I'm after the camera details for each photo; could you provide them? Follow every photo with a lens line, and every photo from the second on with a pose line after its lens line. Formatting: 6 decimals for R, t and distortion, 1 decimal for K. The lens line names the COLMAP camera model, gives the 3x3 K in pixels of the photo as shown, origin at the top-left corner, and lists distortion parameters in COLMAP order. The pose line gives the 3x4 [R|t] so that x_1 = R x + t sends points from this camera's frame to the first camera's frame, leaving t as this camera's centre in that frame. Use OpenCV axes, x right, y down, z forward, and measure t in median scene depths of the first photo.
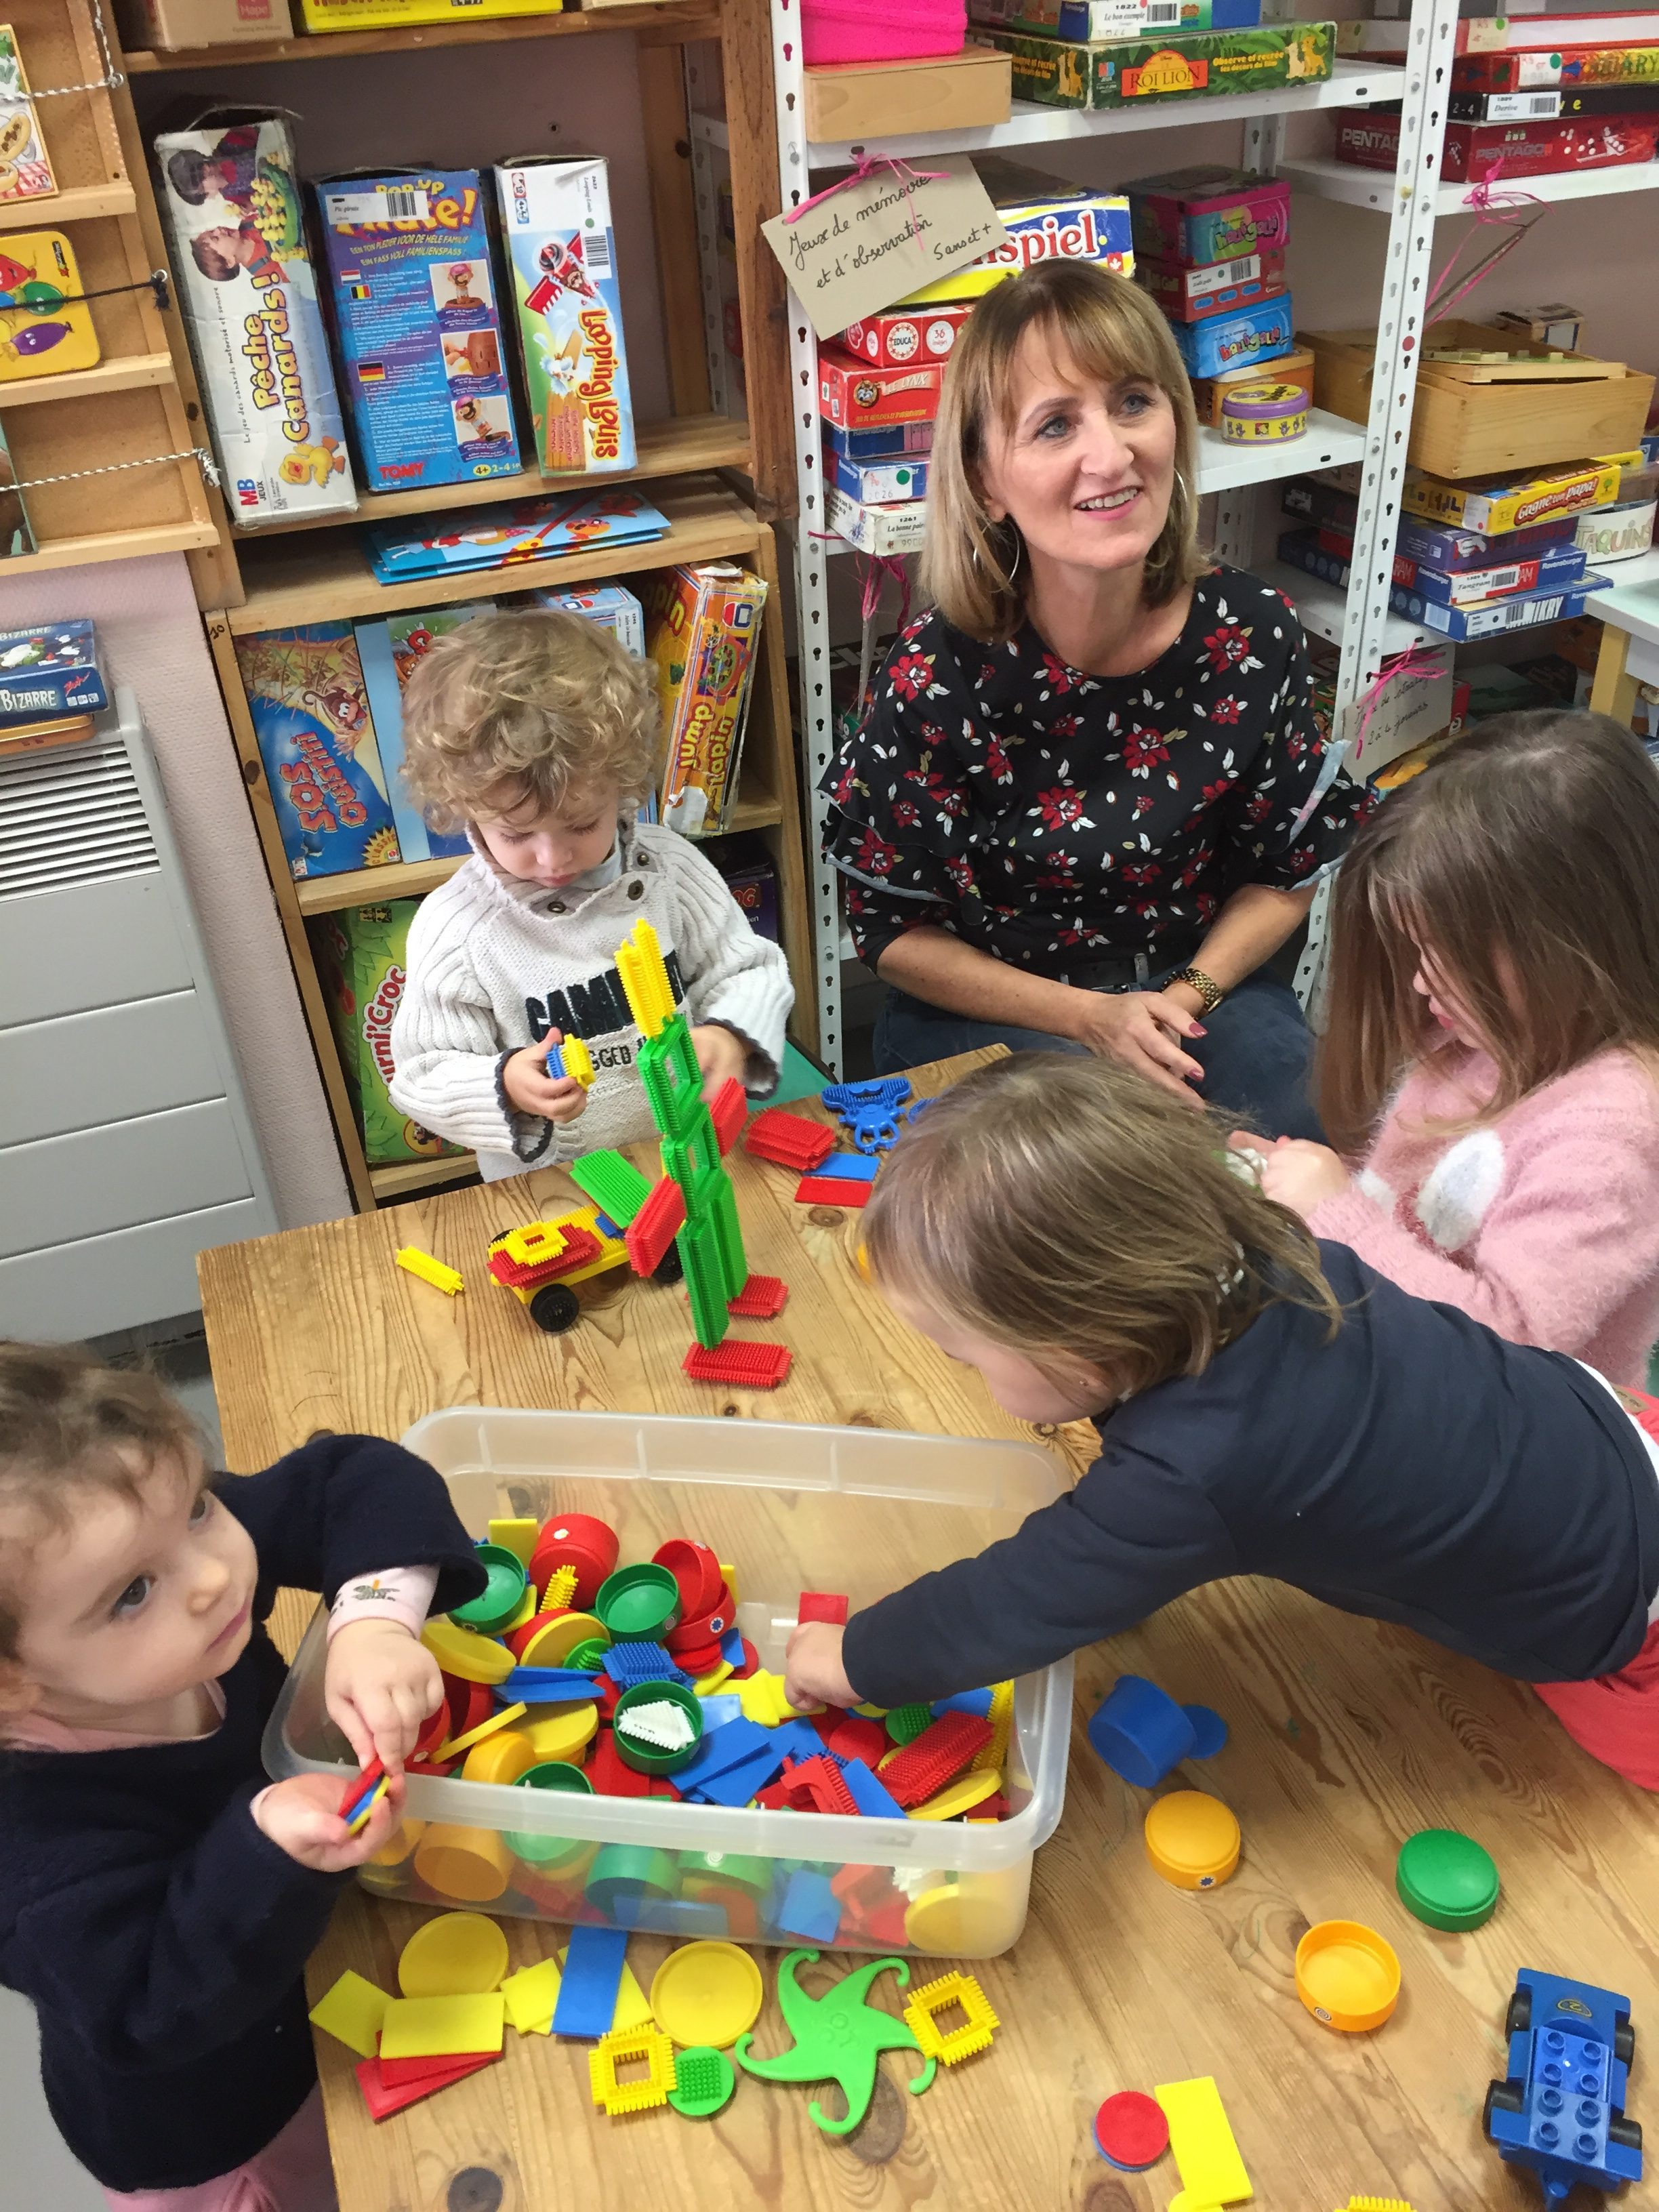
lens RADIAL K [[1901.8, 0, 829.5], [0, 1901.8, 1106.0], [0, 0, 1]] dist [0.104889, -0.139245]
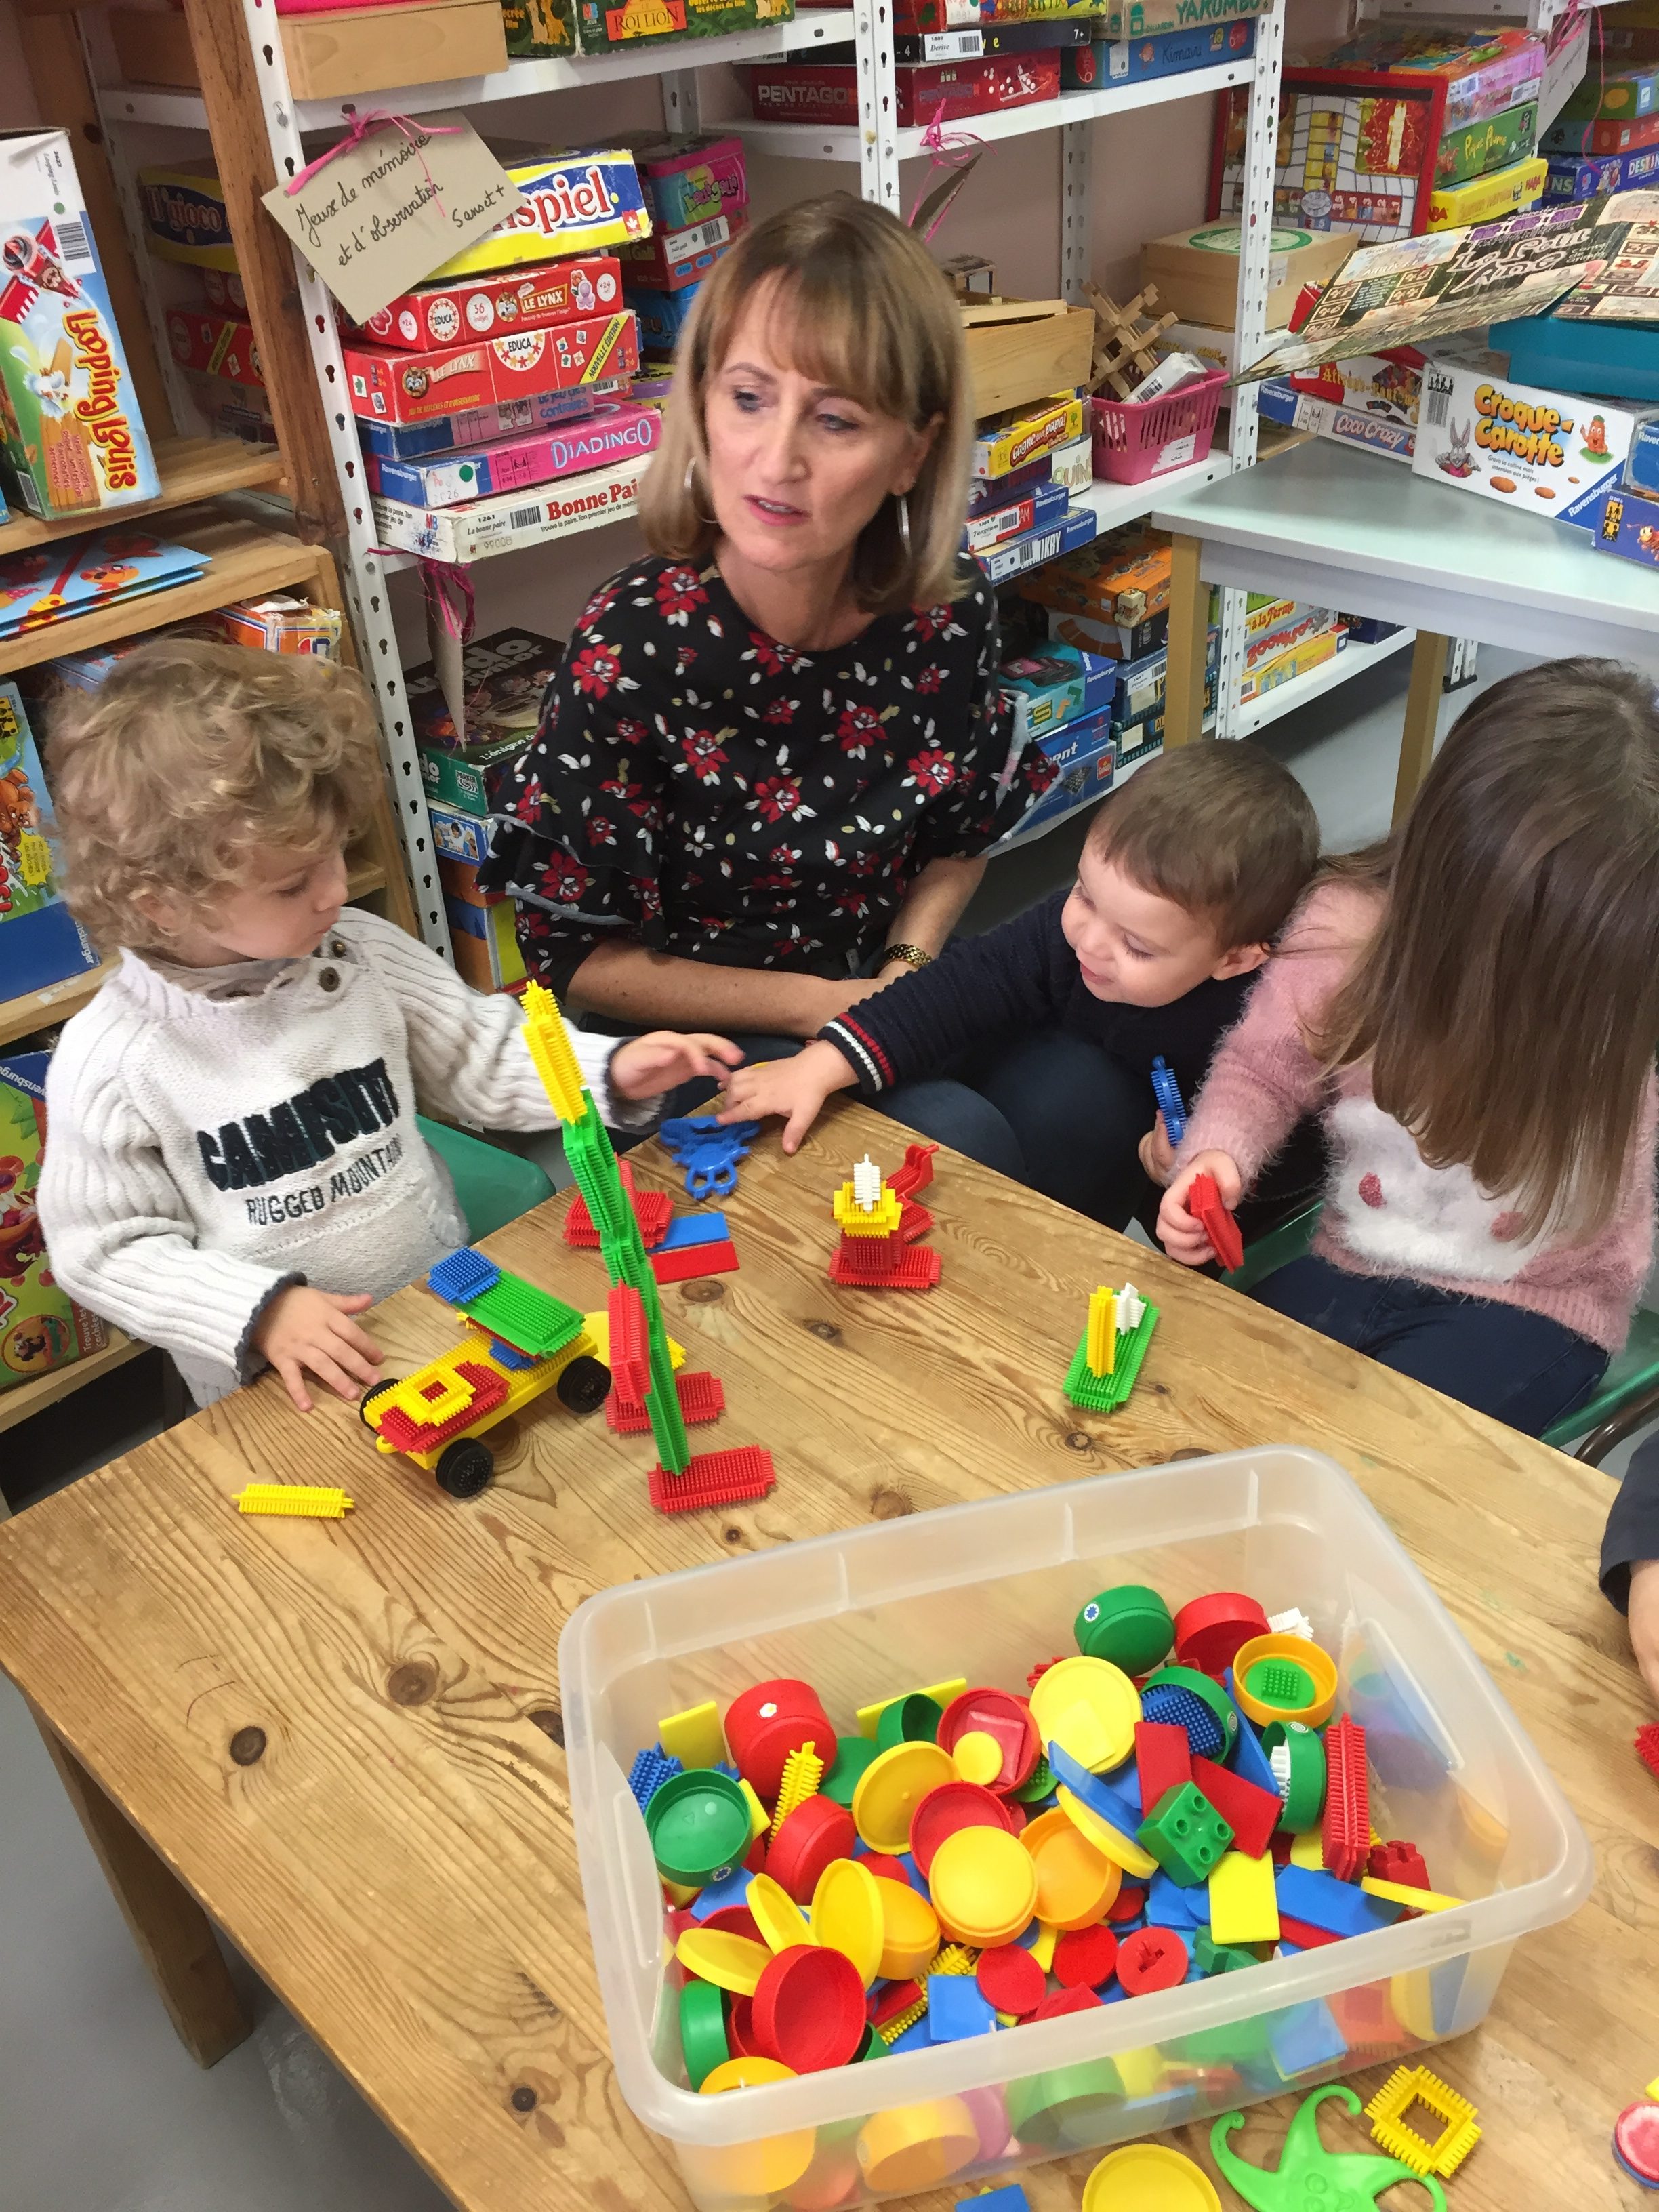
lens RADIAL K [[1903.5, 0, 822.2], [0, 1903.5, 1103.4], [0, 0, 1]] dist [0.105814, -0.147787]
pose [[0.908717, -0.231954, 0.347032, -0.189086], [0.240884, 0.970390, 0.017838, -0.021786], [-0.340894, 0.067385, 0.937683, 0.130709]]
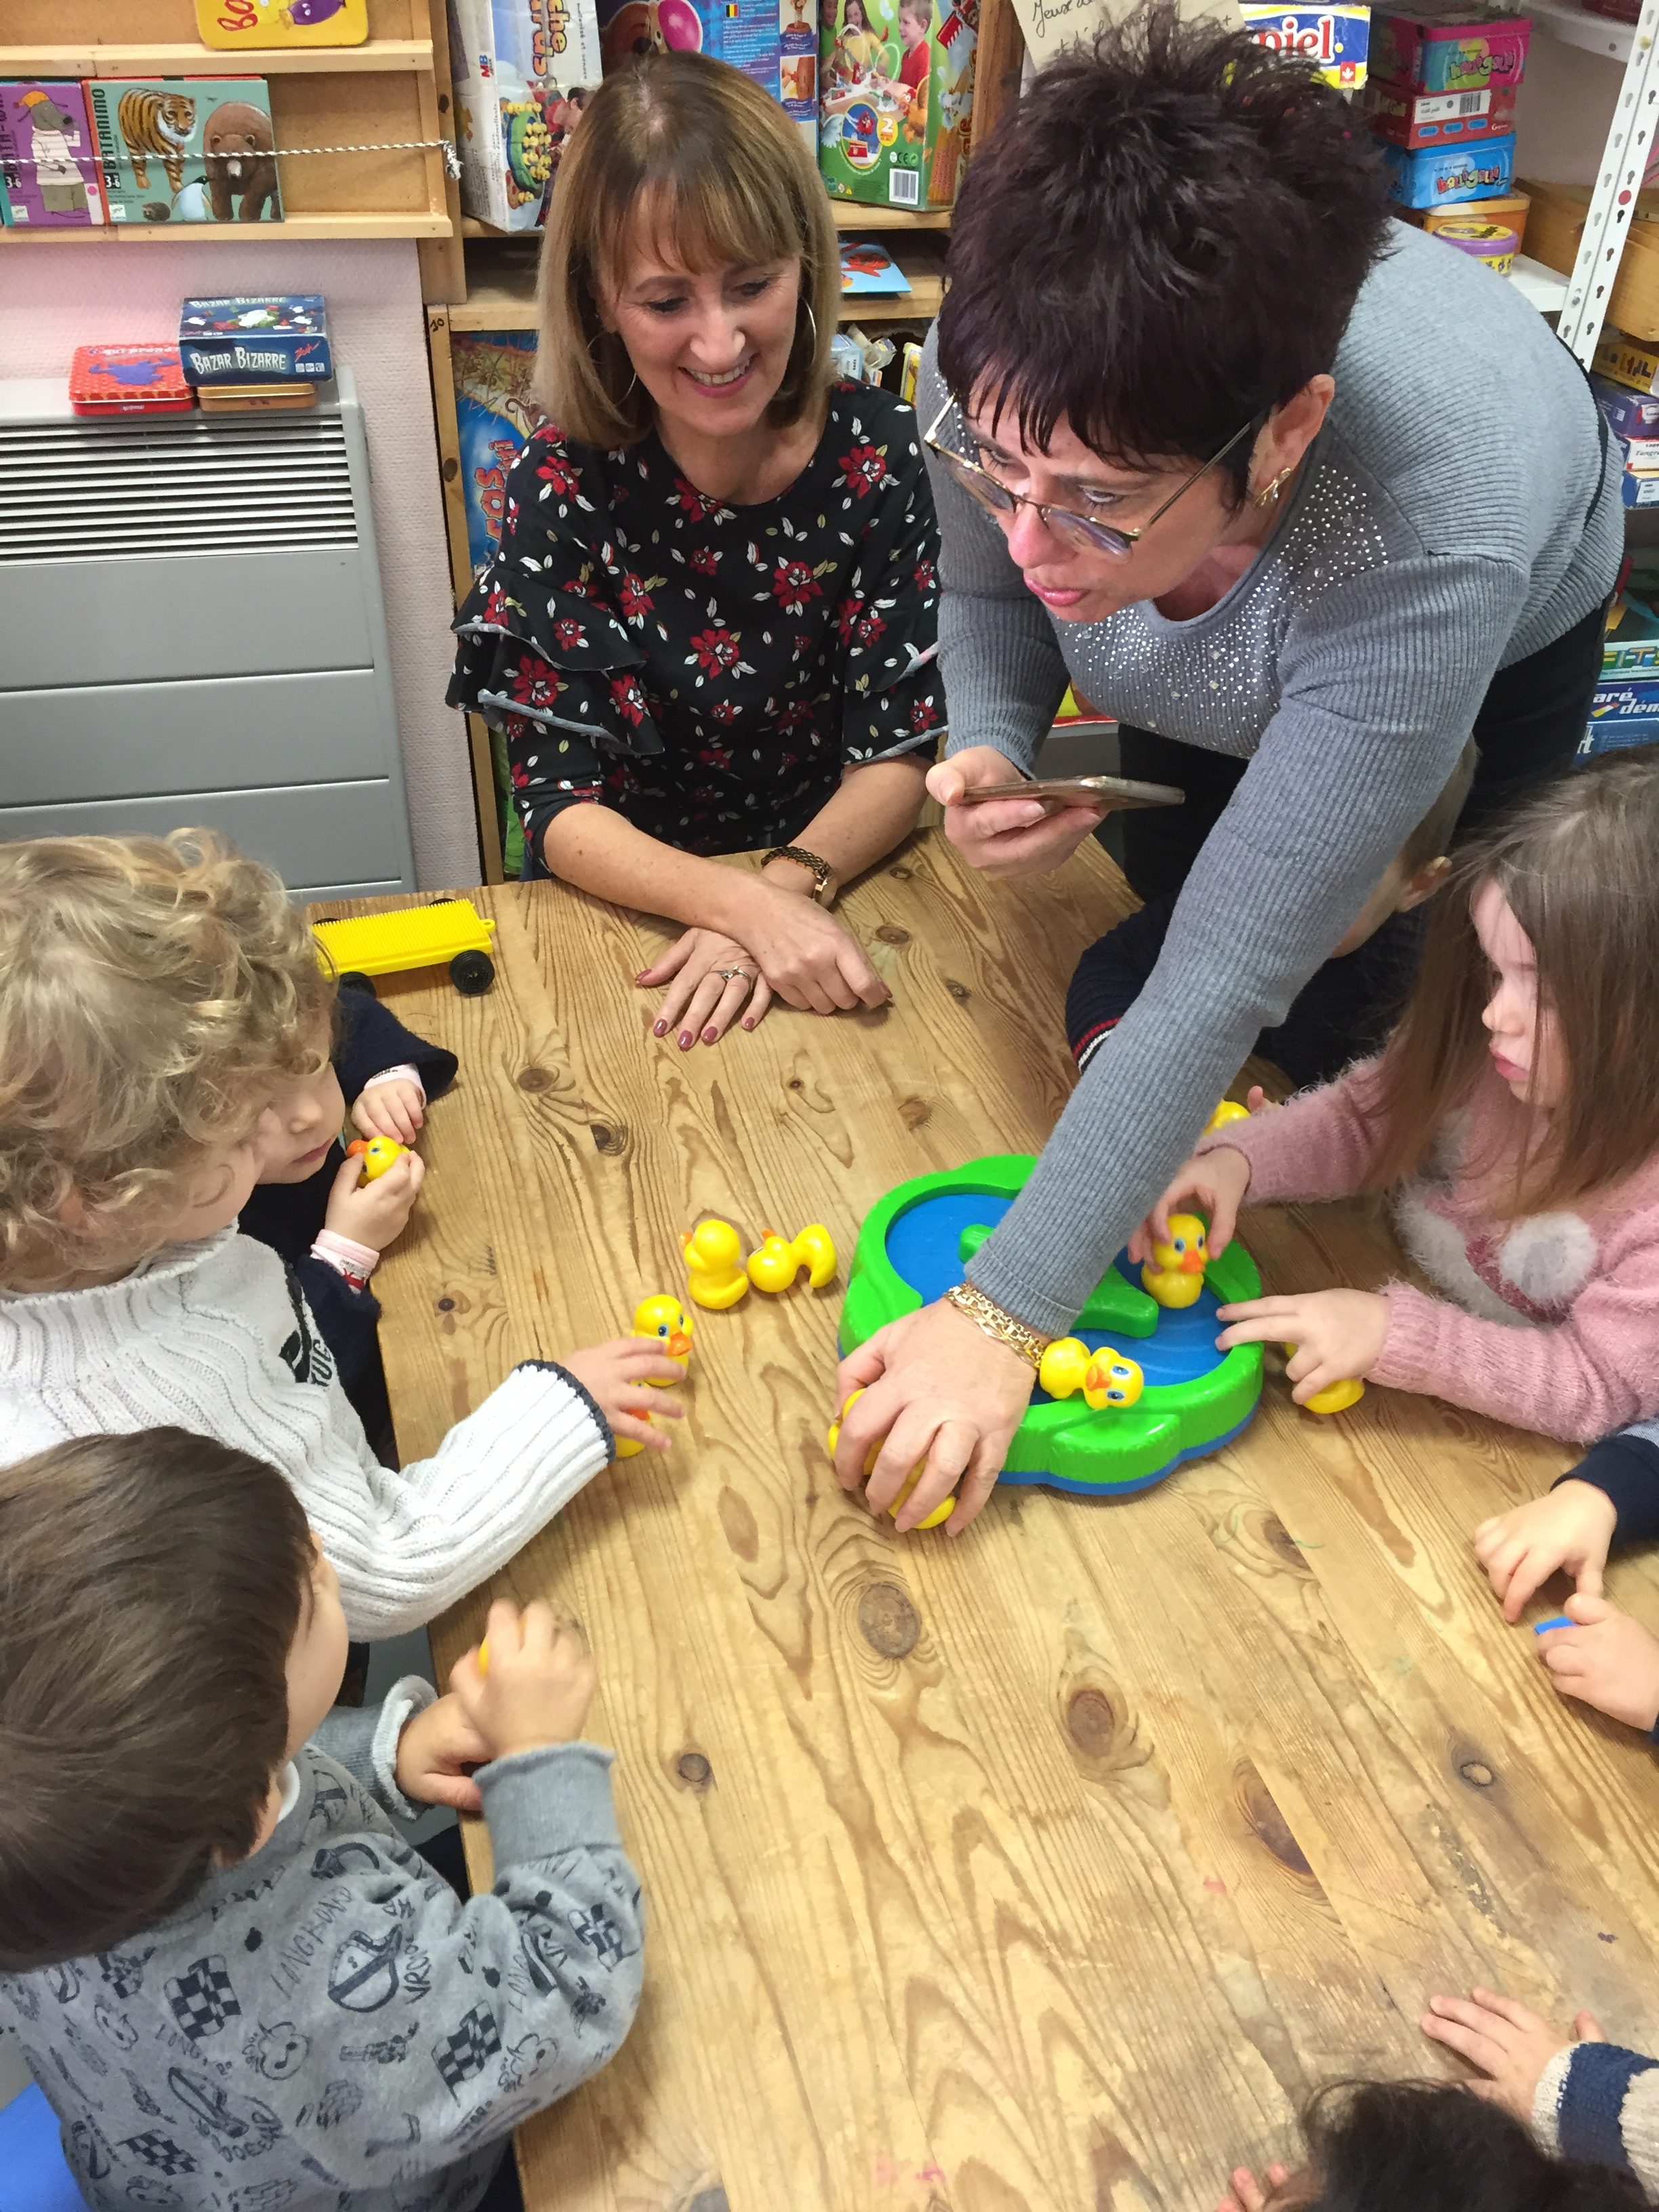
lens RADIAL K [[1910.6, 0, 829.5], [0, 1910.6, 1106.0], [0, 0, 1]] dist [0.100878, -0.136889]
pose [[0.989428, 0.140739, -0.034997, -0.009374], [-0.138151, 0.988089, 0.067790, 0.068605], [0.044121, -0.062238, 0.997086, -0.064566]]
